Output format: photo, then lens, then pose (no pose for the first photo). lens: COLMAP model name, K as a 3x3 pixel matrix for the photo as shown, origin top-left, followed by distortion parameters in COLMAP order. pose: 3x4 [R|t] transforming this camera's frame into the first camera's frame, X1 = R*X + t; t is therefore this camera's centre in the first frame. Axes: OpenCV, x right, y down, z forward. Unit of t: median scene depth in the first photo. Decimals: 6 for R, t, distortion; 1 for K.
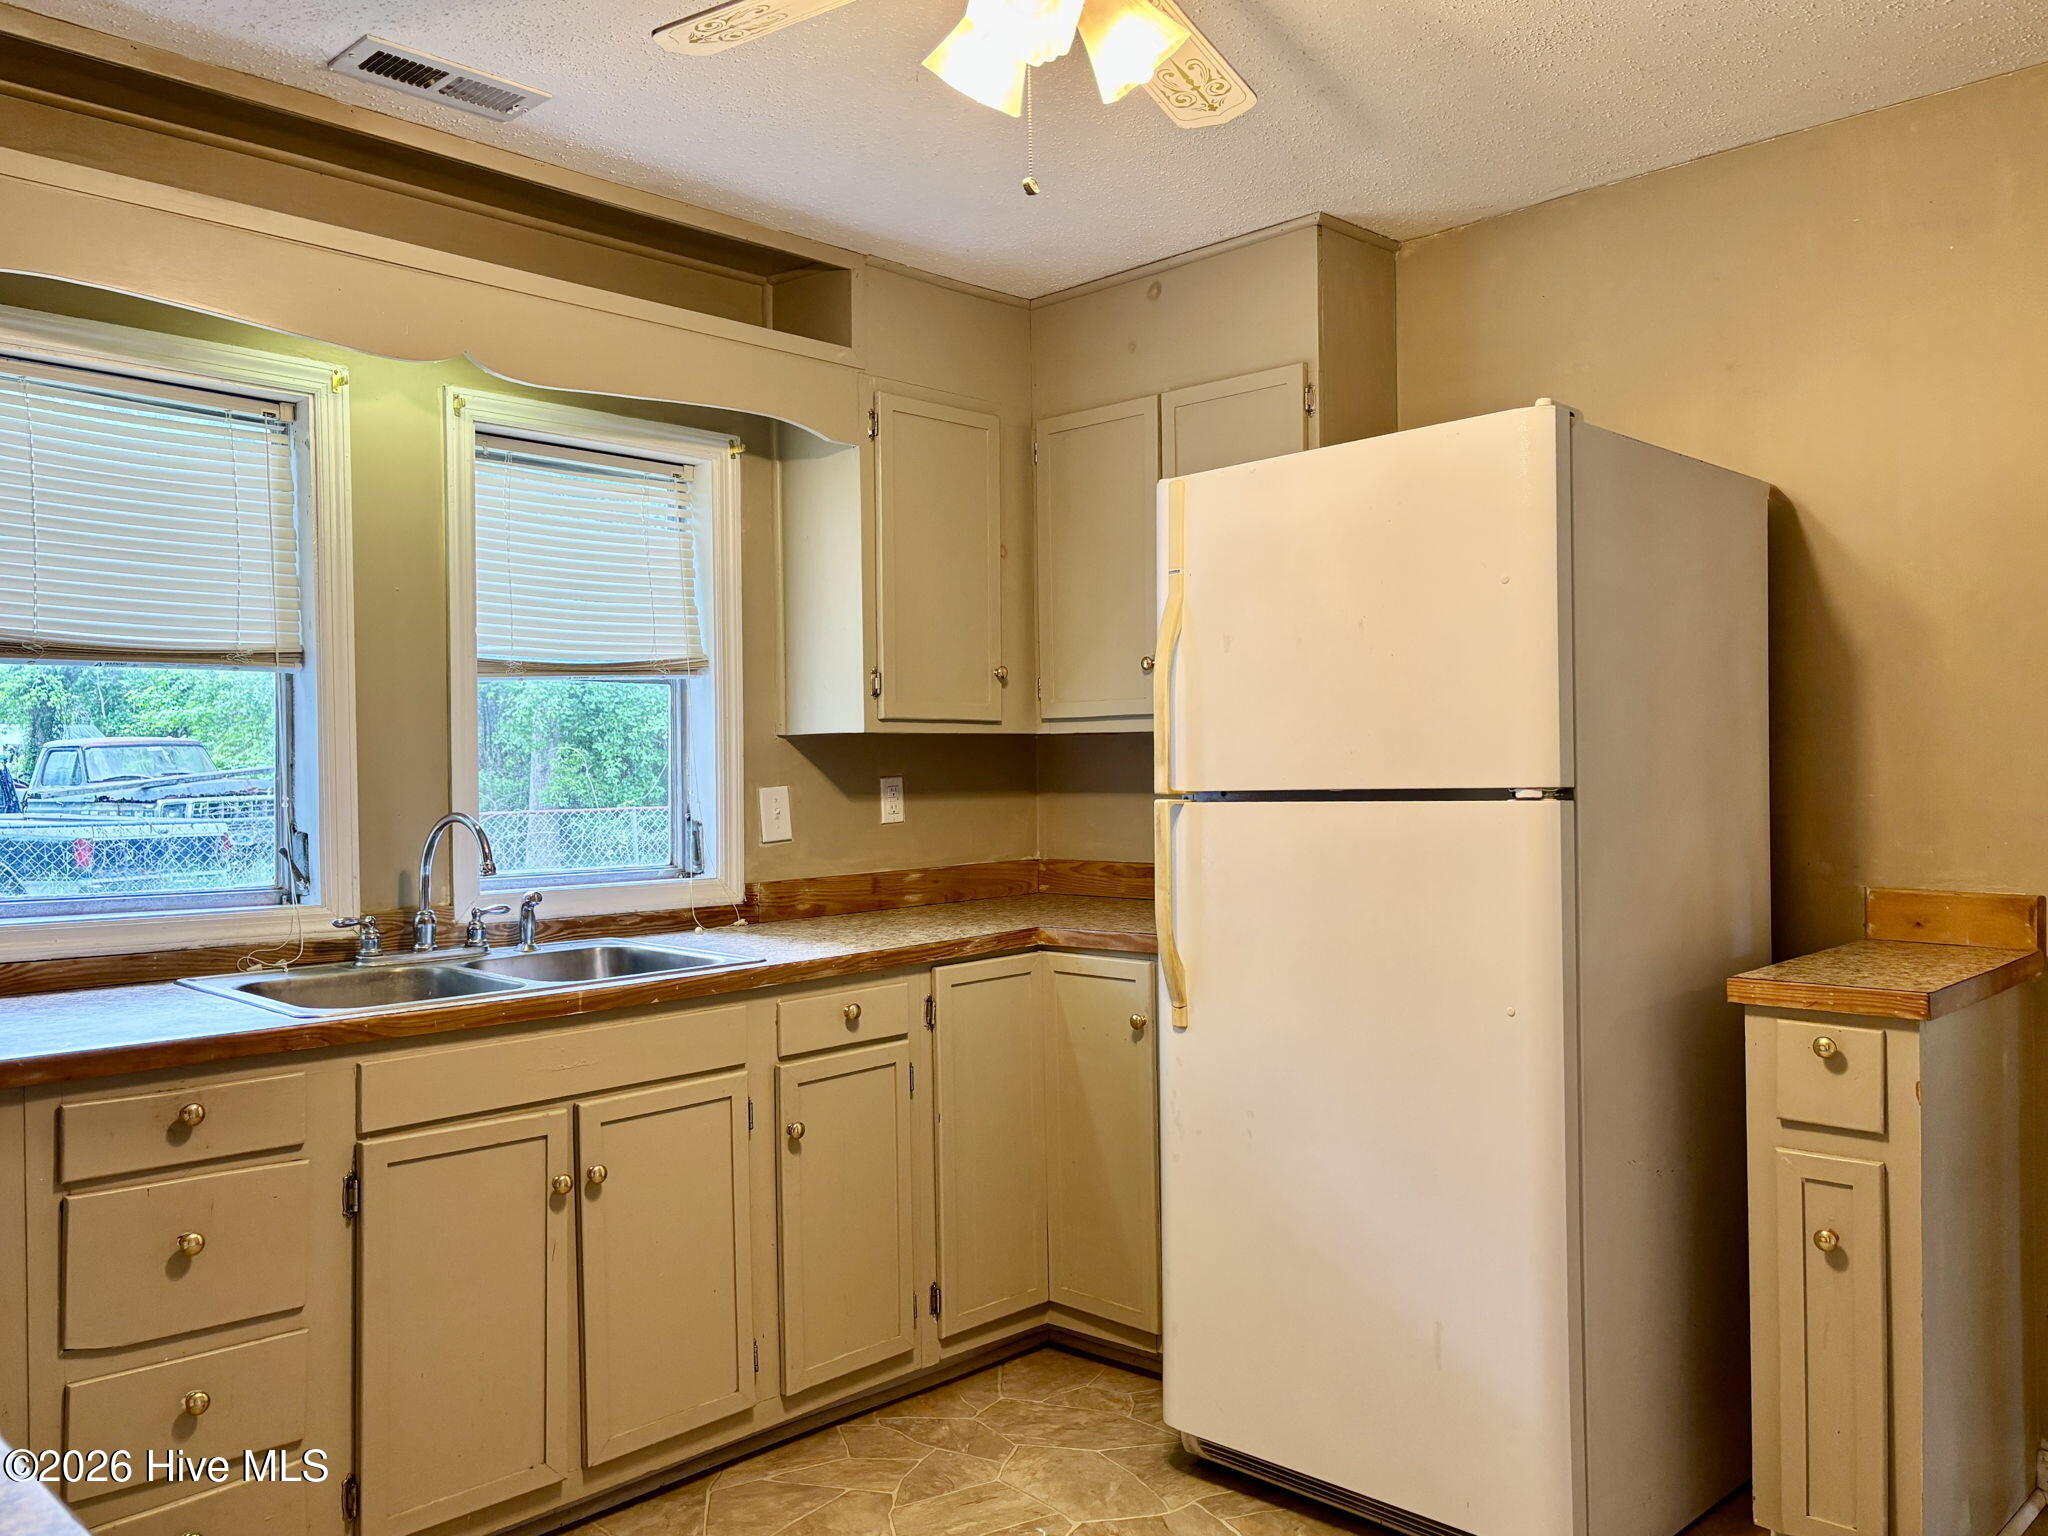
lens RADIAL K [[1541.3, 0, 1007.0], [0, 1541.3, 760.8], [0, 0, 1]] dist [0.065605, -0.068165]
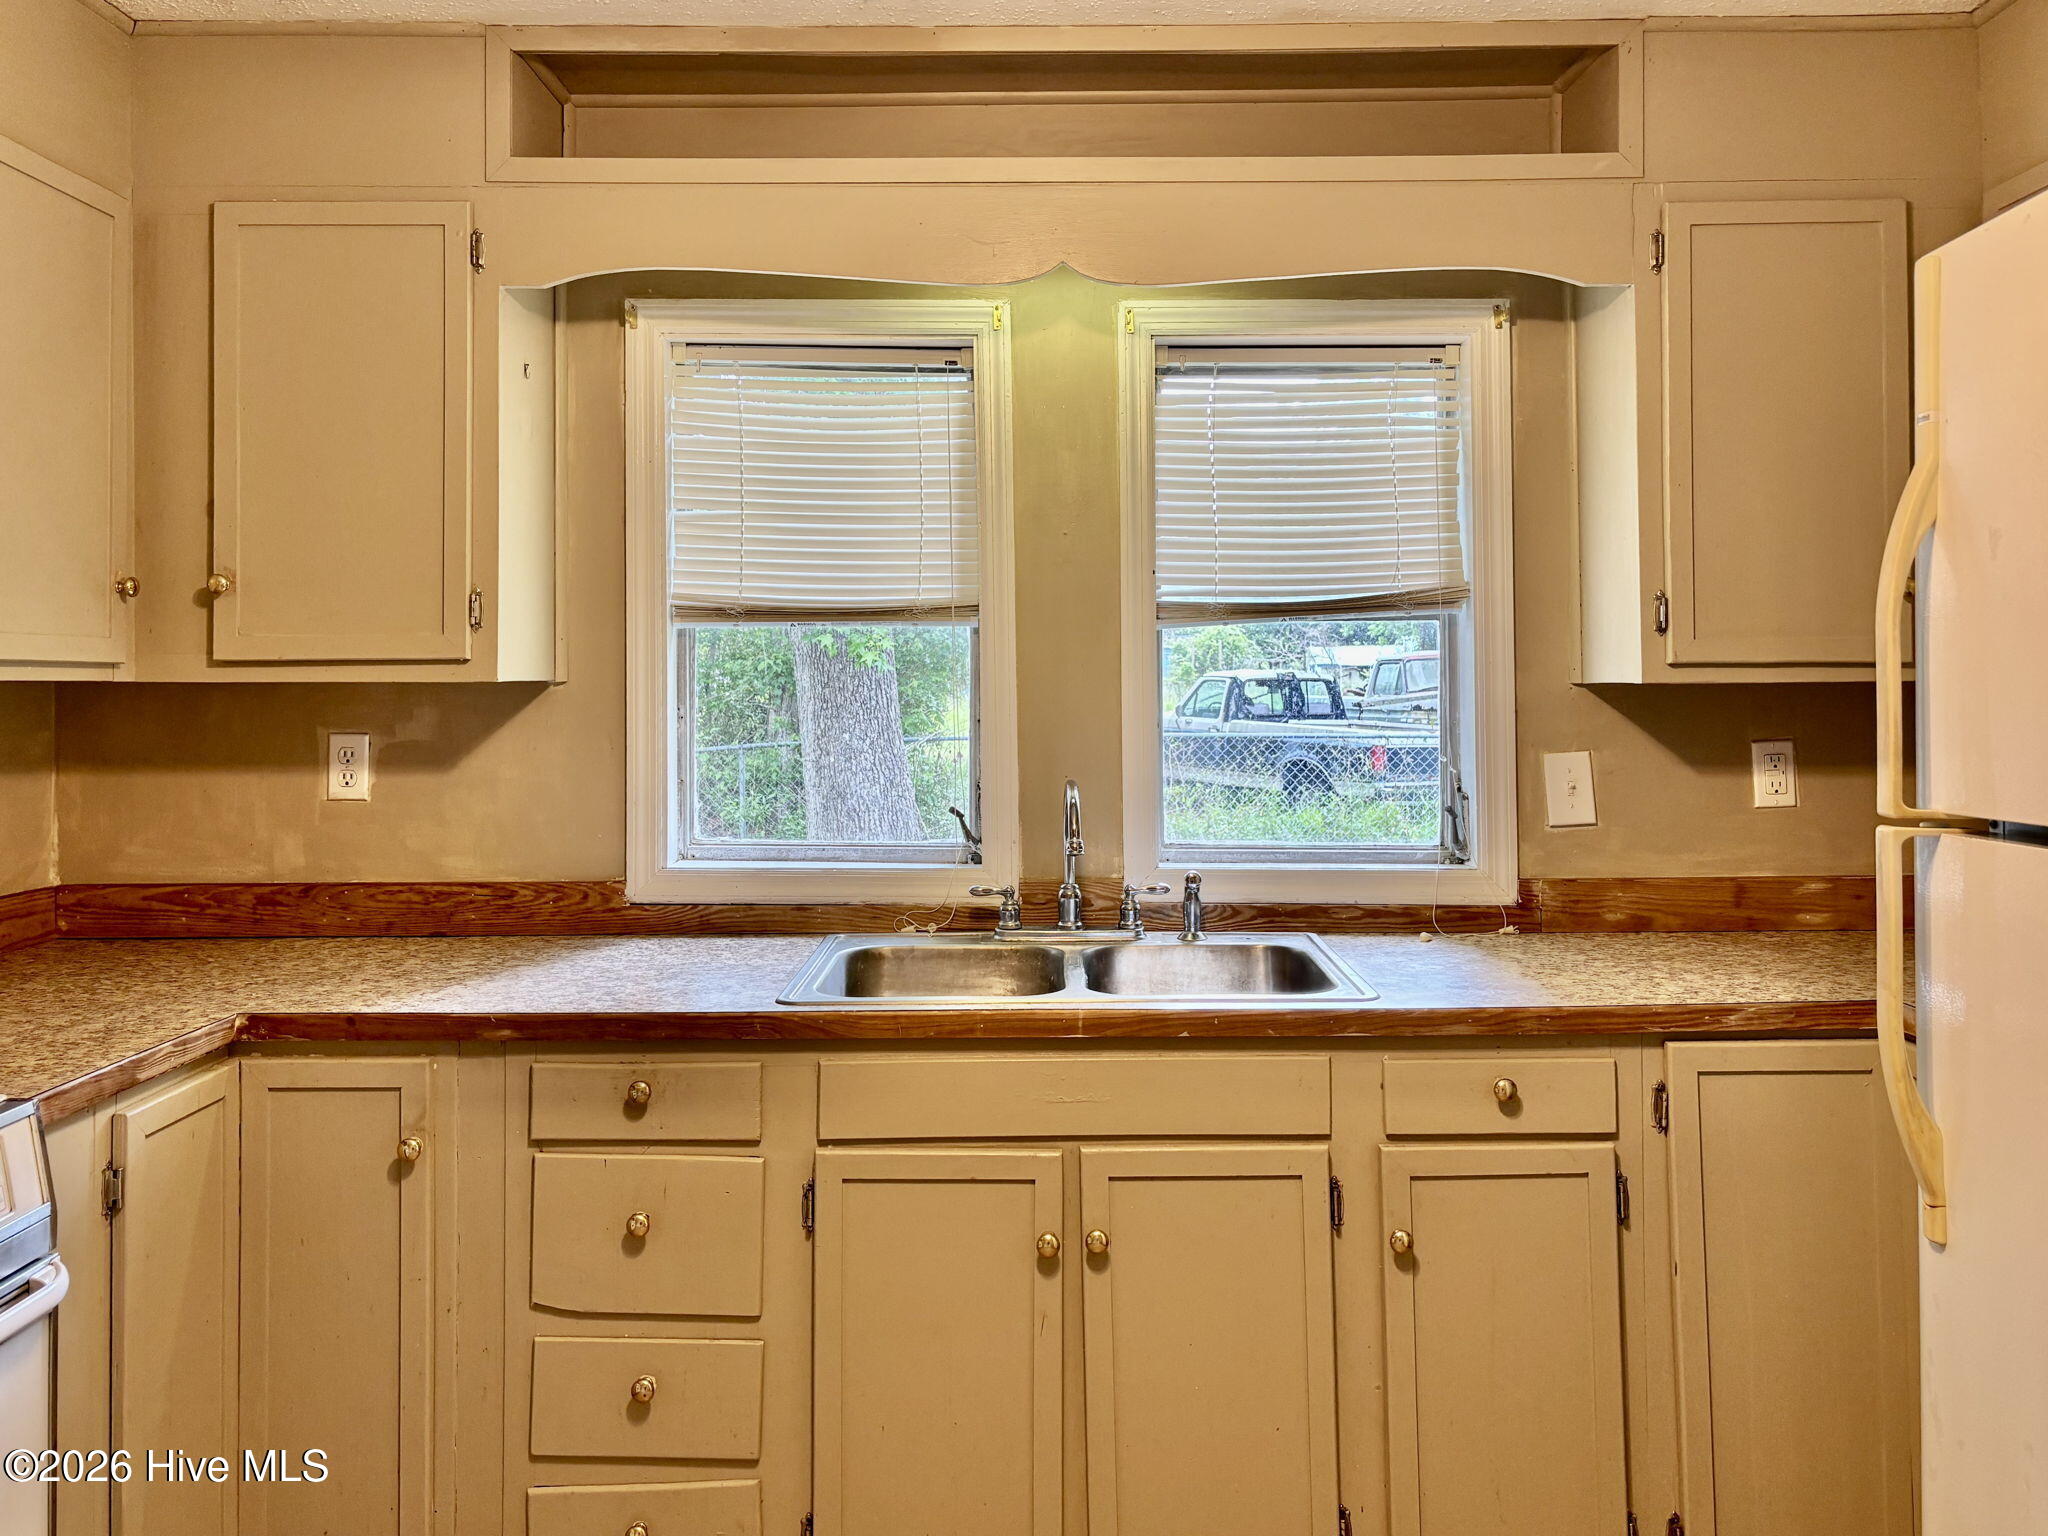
lens RADIAL K [[1582.4, 0, 1022.8], [0, 1582.4, 635.7], [0, 0, 1]] dist [0.048885, -0.055130]
pose [[0.711320, -0.014399, -0.702721, 0.238920], [-0.001795, 0.999750, -0.022302, -0.025774], [0.702866, 0.017126, 0.711116, 0.302452]]
